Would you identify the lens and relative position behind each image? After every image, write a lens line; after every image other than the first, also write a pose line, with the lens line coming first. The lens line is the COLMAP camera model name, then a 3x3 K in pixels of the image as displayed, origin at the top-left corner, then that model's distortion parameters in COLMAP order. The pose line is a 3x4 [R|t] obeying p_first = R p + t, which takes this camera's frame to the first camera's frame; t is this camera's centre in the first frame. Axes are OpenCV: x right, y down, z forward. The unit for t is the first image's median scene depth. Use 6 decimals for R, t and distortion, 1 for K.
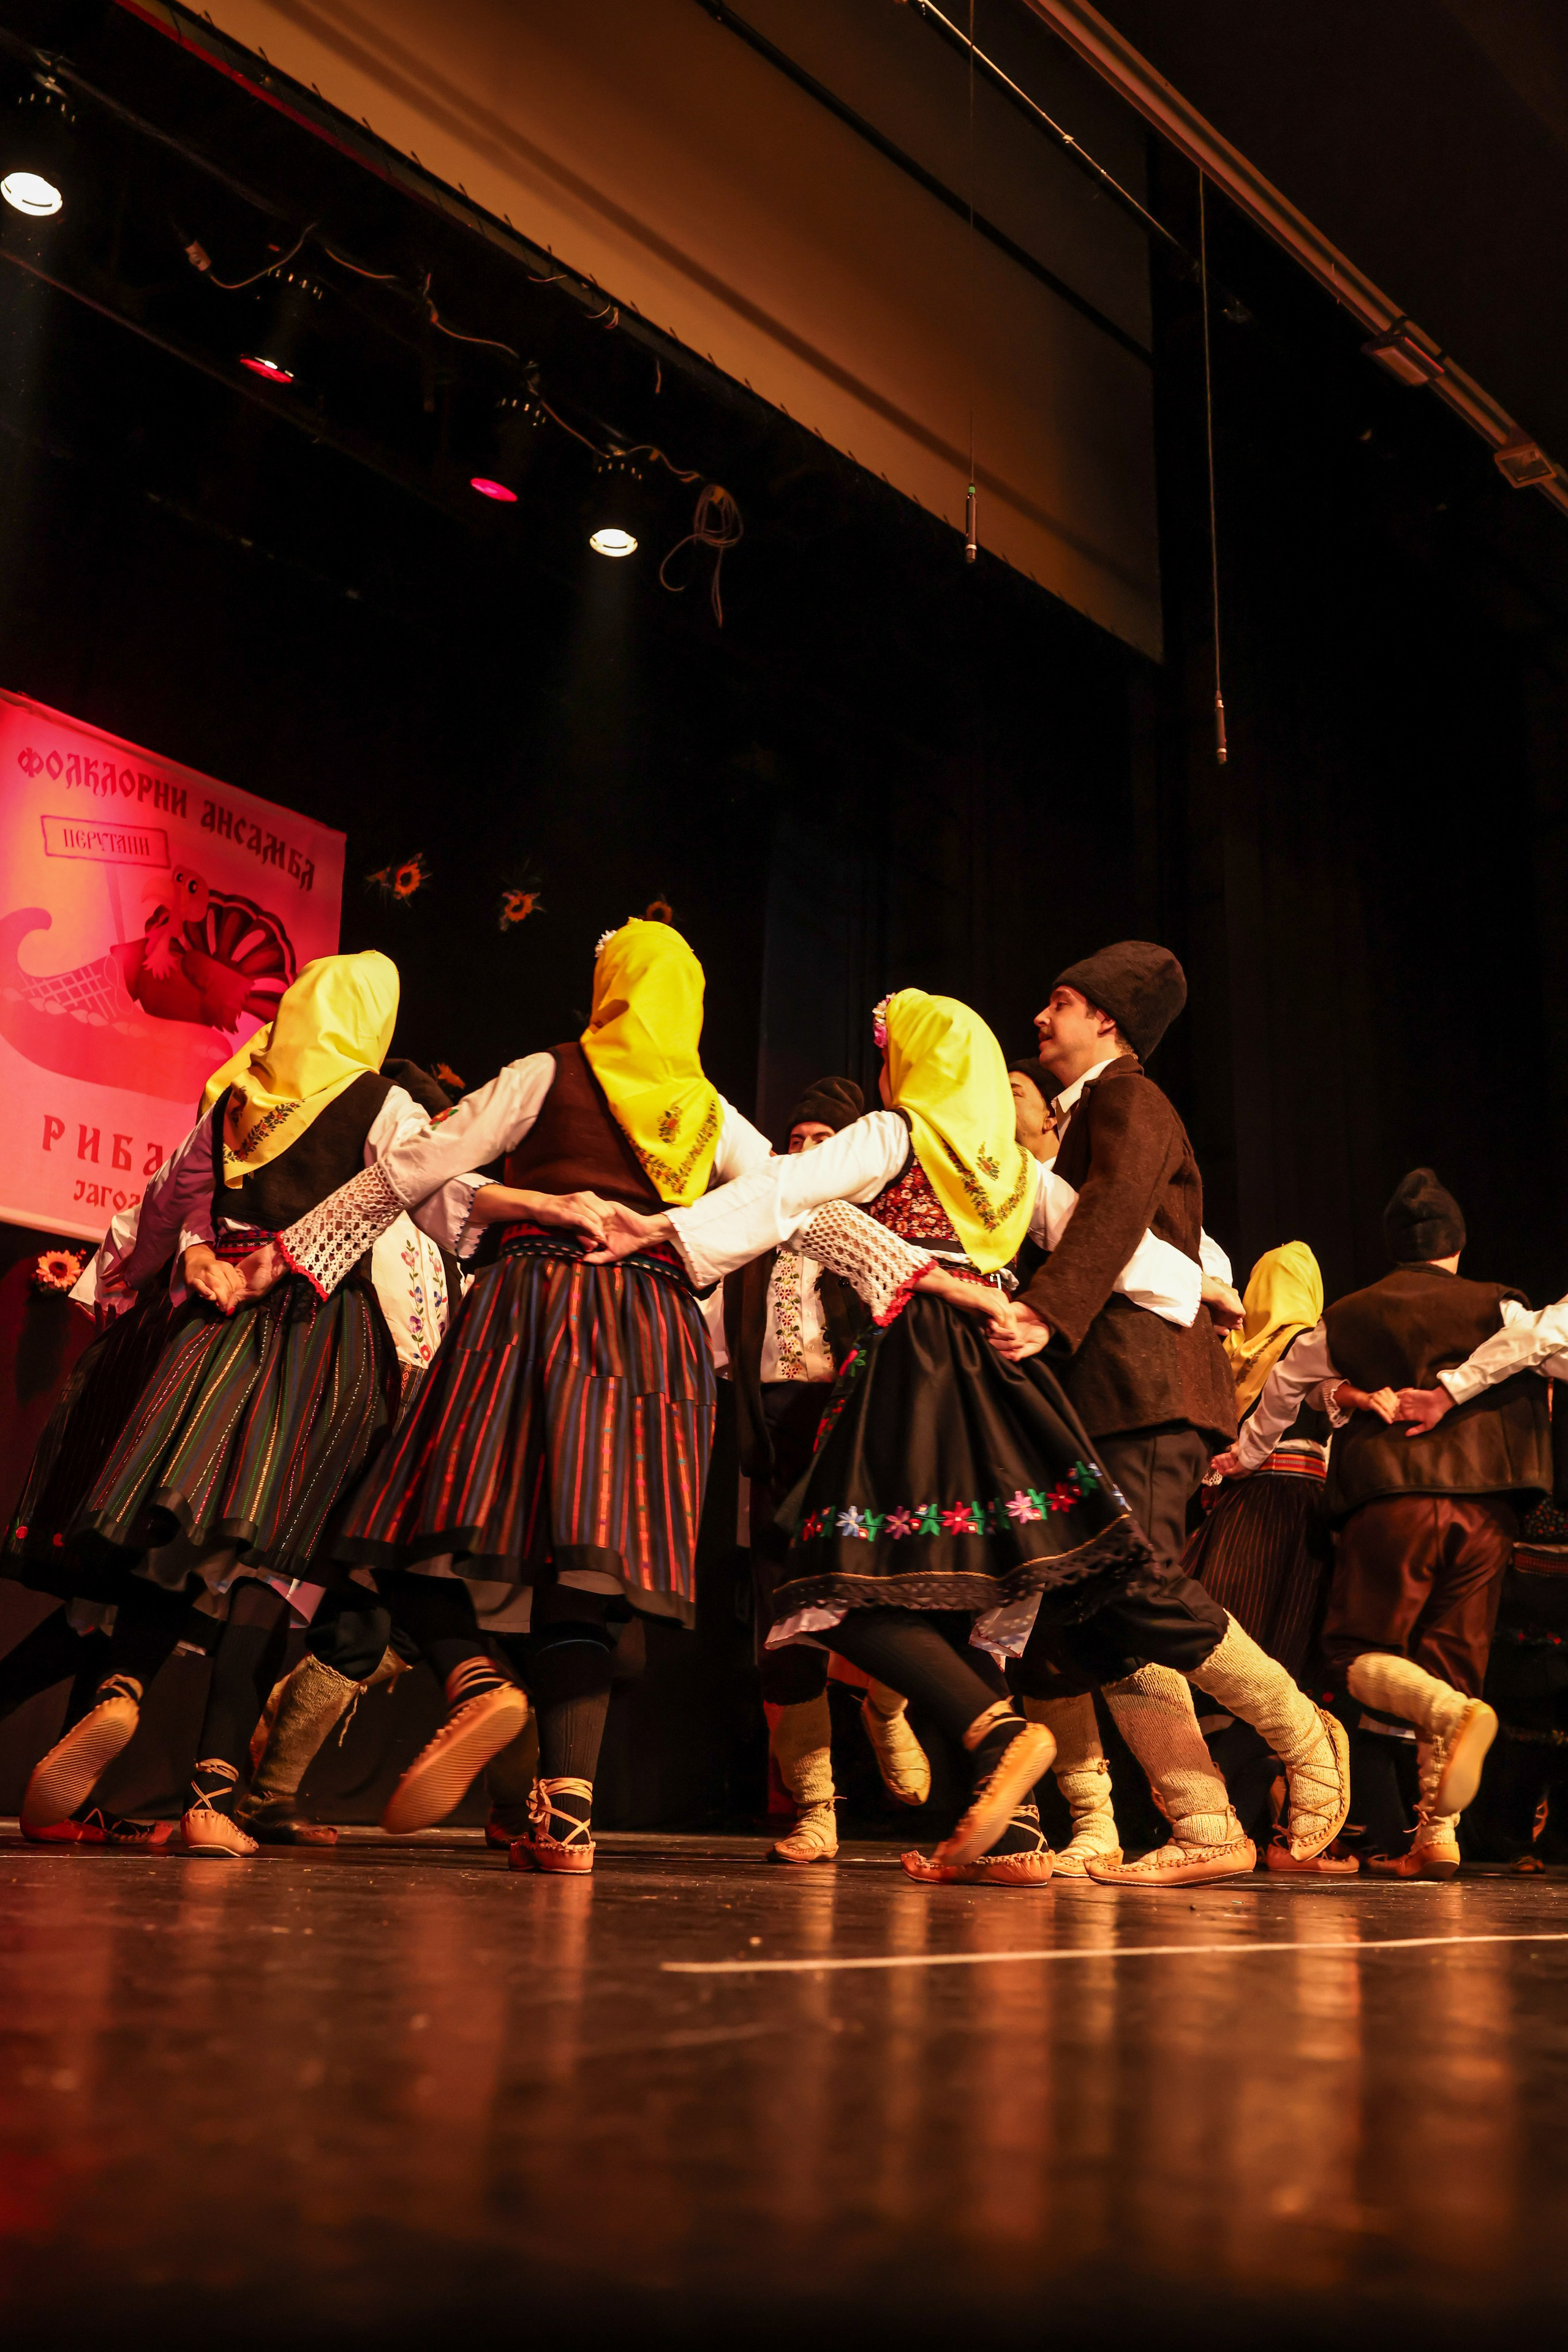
lens RADIAL K [[2227.4, 0, 784.2], [0, 2227.4, 1190.6], [0, 0, 1]] dist [-0.004790, 0.000000]
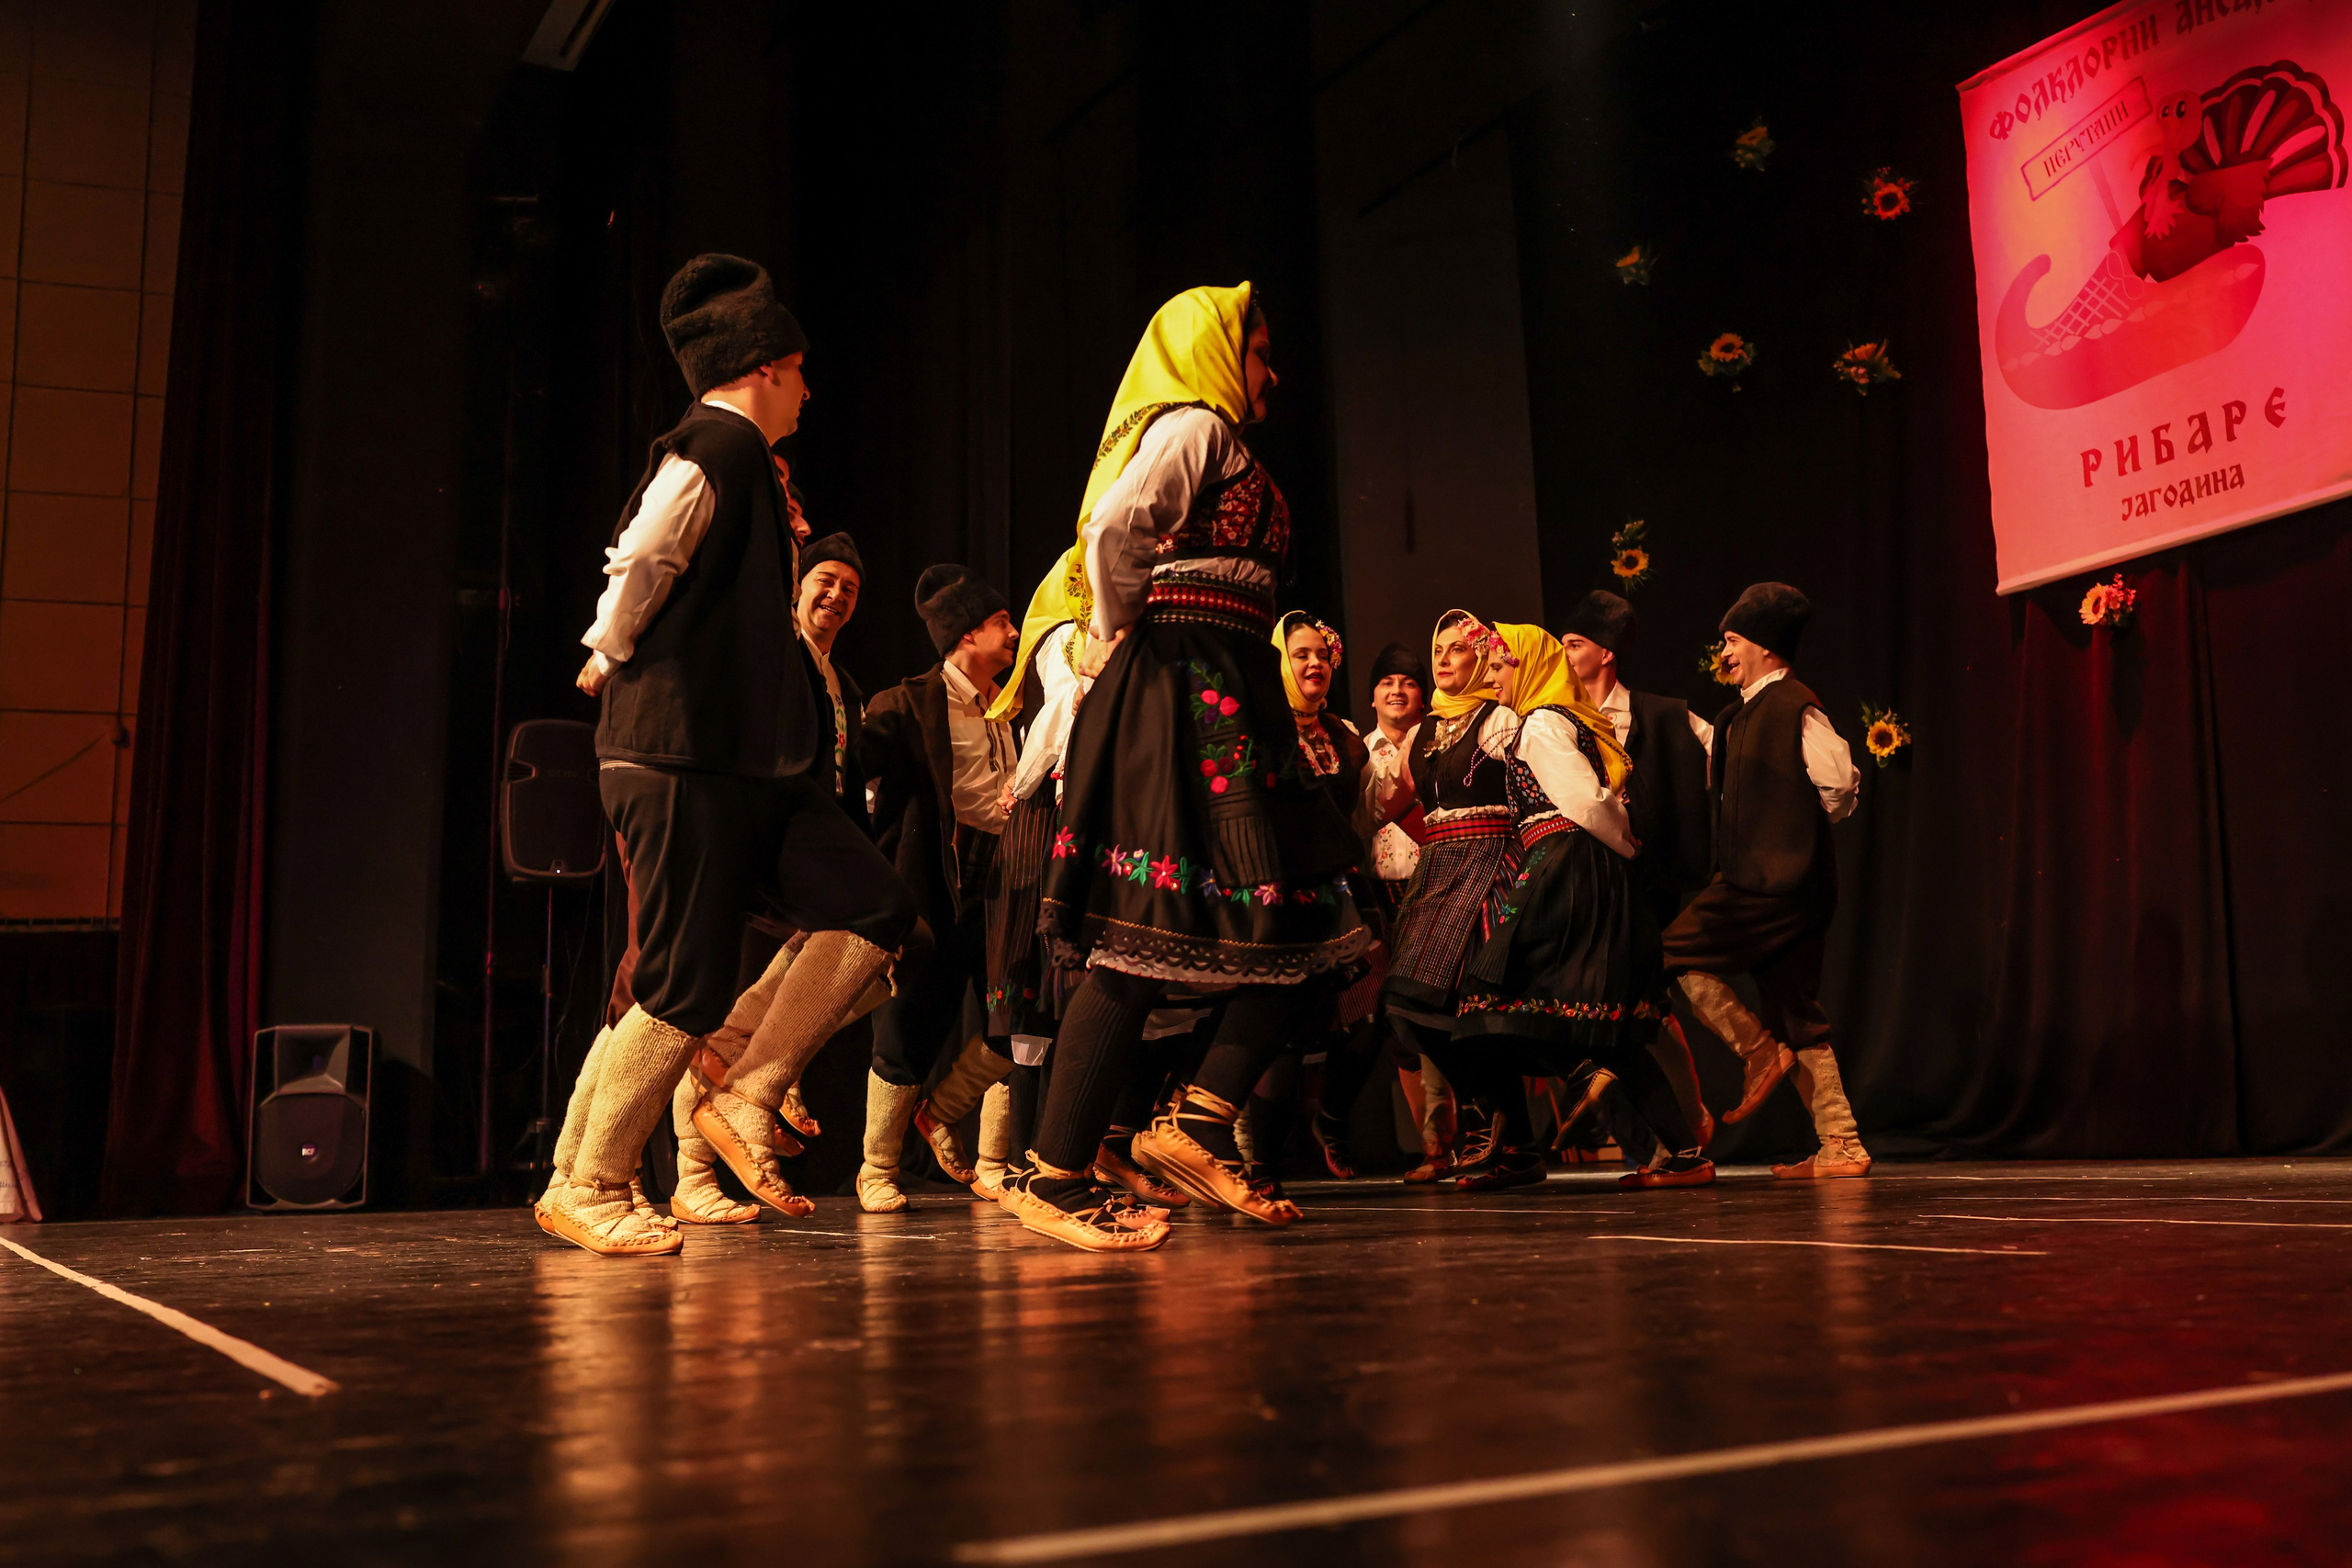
lens RADIAL K [[2227.1, 0, 1177.0], [0, 2227.1, 772.7], [0, 0, 1]] dist [-0.004790, 0.000000]
pose [[-0.285571, -0.183808, -0.940566, 0.639748], [0.280440, 0.922447, -0.265414, 0.231741], [0.916407, -0.339567, -0.211877, 0.763632]]
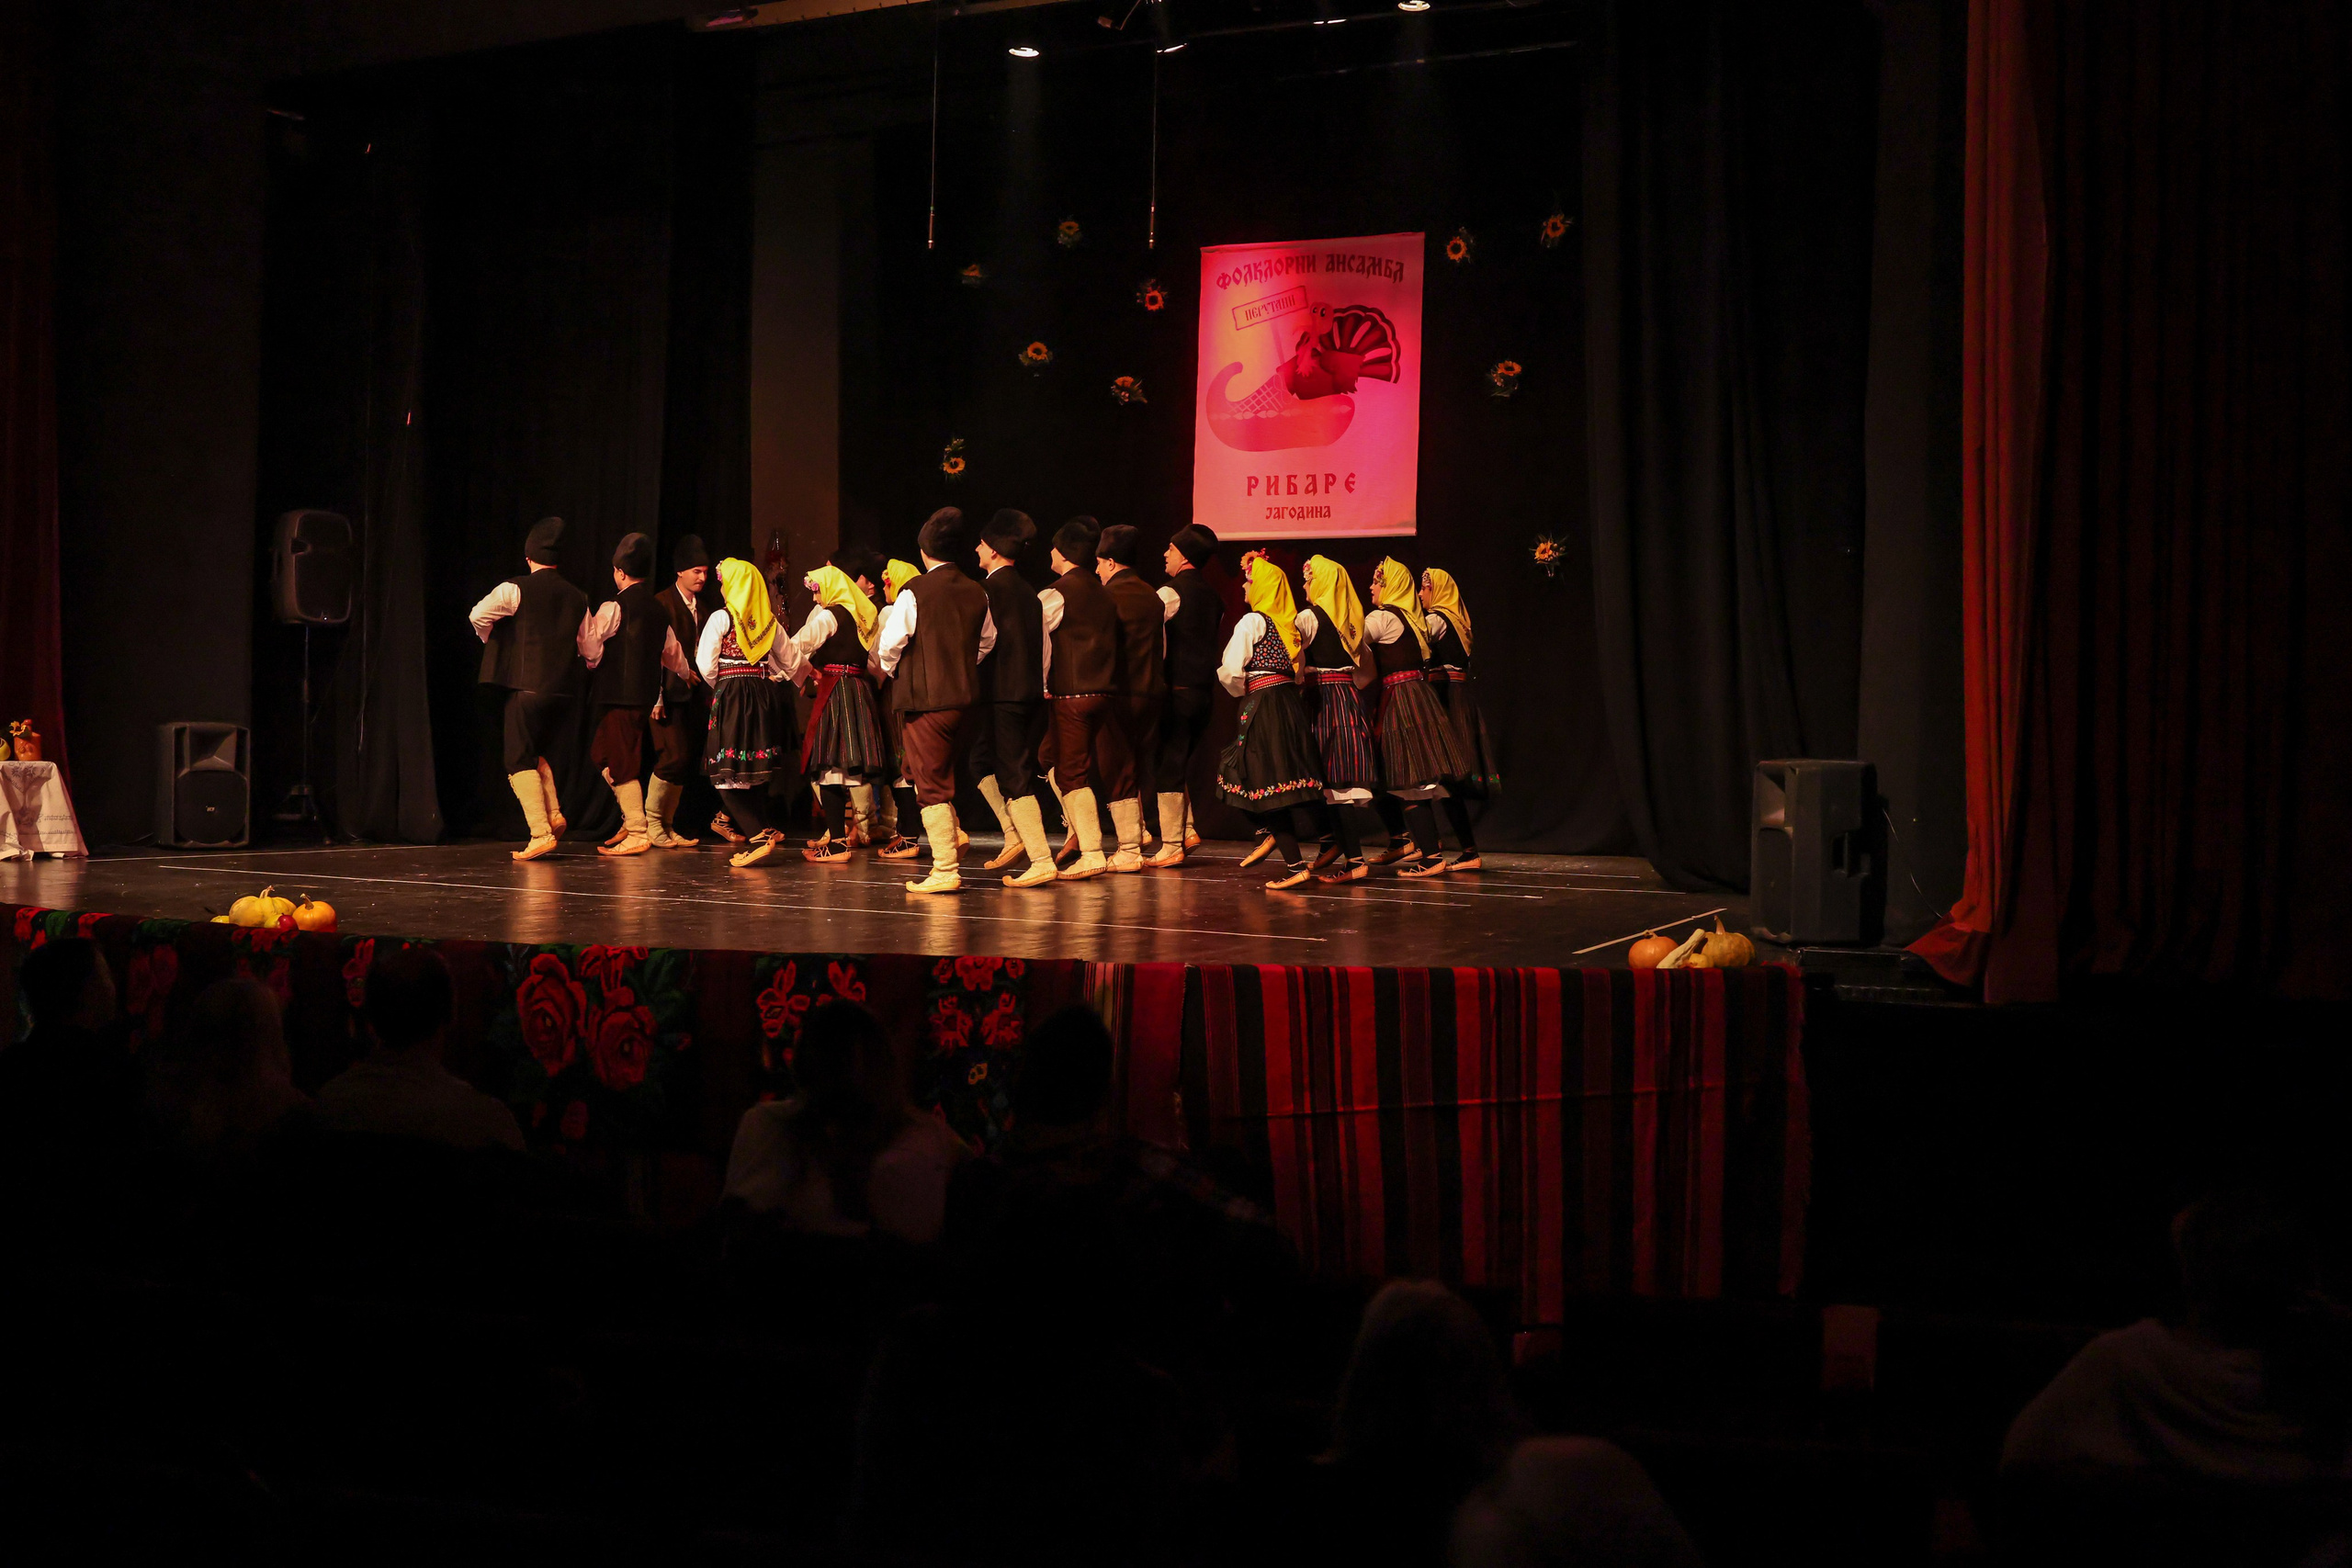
lens RADIAL K [[2227.1, 0, 1191.5], [0, 2227.1, 779.6], [0, 0, 1]] dist [-0.004790, 0.000000]
pose [[0.312834, -0.006949, -0.949782, 1.355998], [0.249399, 0.965486, 0.075082, 0.056353], [0.916480, -0.260363, 0.303770, 0.313426]]
